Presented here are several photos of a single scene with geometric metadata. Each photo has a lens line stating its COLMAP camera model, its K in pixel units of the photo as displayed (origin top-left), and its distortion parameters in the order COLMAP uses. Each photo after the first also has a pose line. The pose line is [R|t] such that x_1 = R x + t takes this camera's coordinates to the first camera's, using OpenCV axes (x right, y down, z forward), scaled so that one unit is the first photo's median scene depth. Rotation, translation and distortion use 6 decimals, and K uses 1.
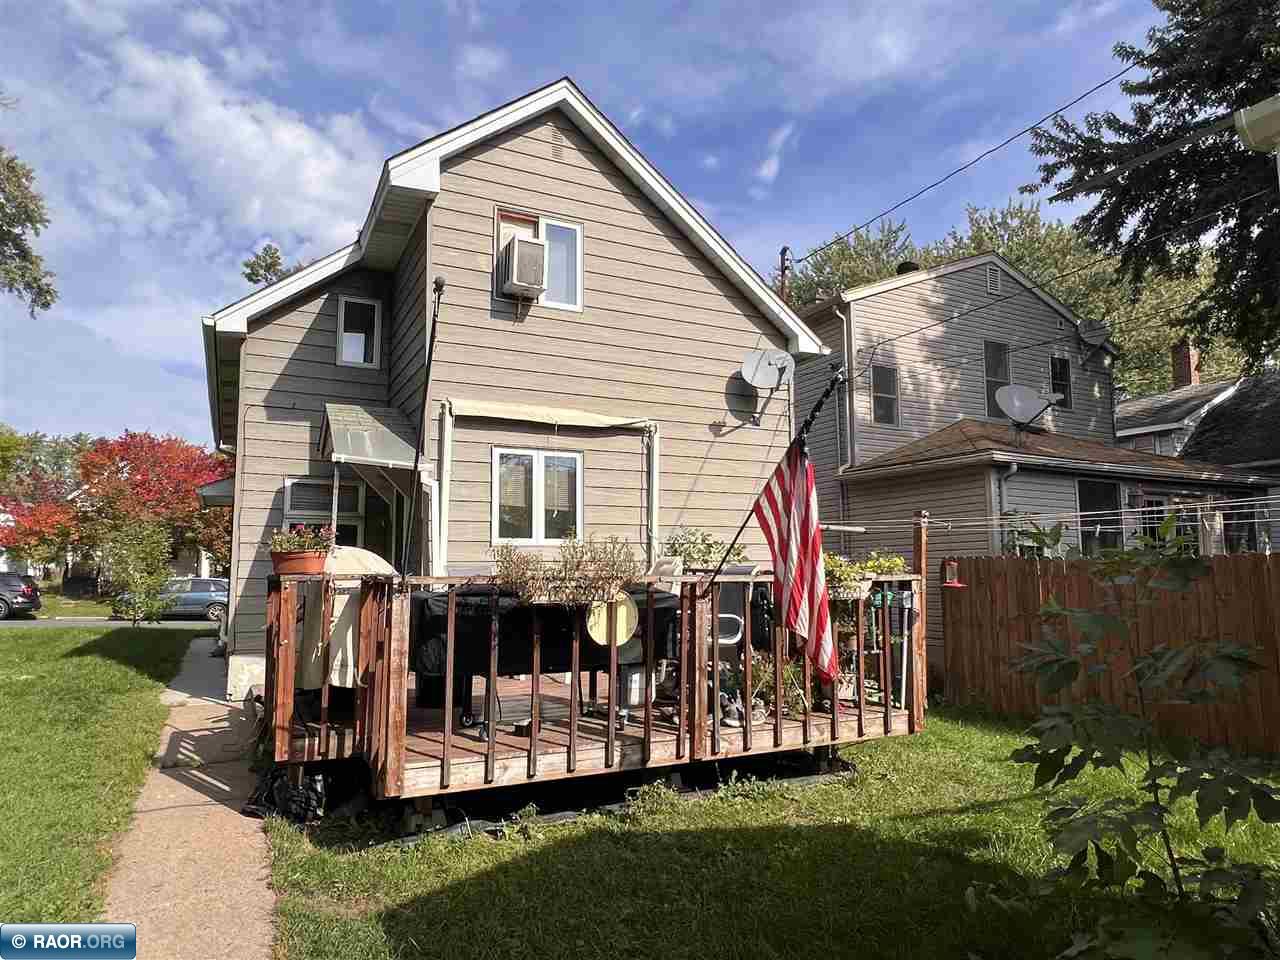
lens RADIAL K [[803.9, 0, 633.6], [0, 803.9, 484.8], [0, 0, 1]] dist [-0.000570, 0.000542]
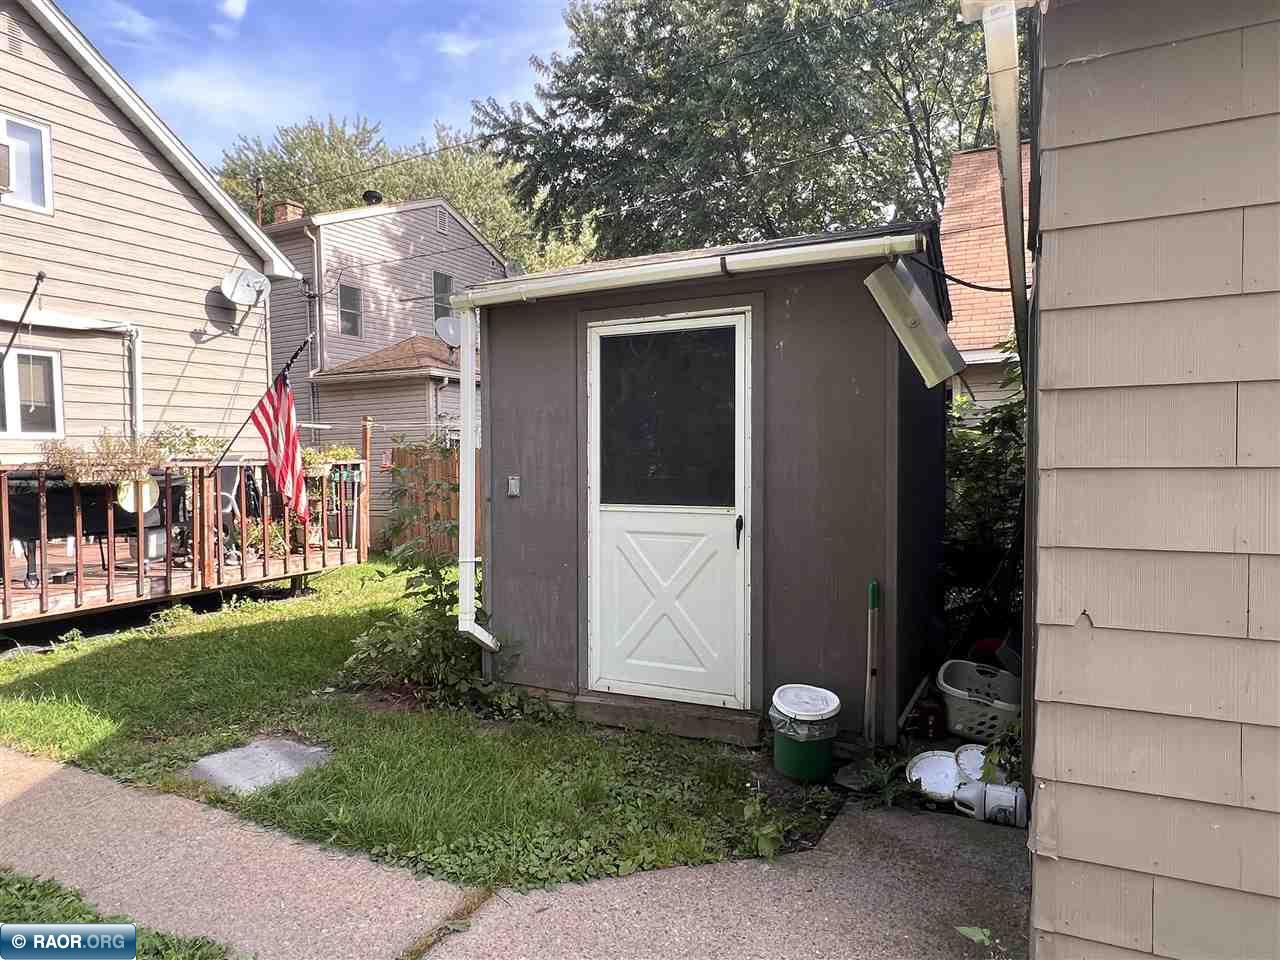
lens RADIAL K [[803.9, 0, 633.6], [0, 803.9, 484.8], [0, 0, 1]] dist [-0.000570, 0.000542]
pose [[0.807530, -0.031704, 0.588974, -0.082819], [-0.048425, 0.991620, 0.119772, -0.030224], [-0.587836, -0.125240, 0.799227, -0.330267]]
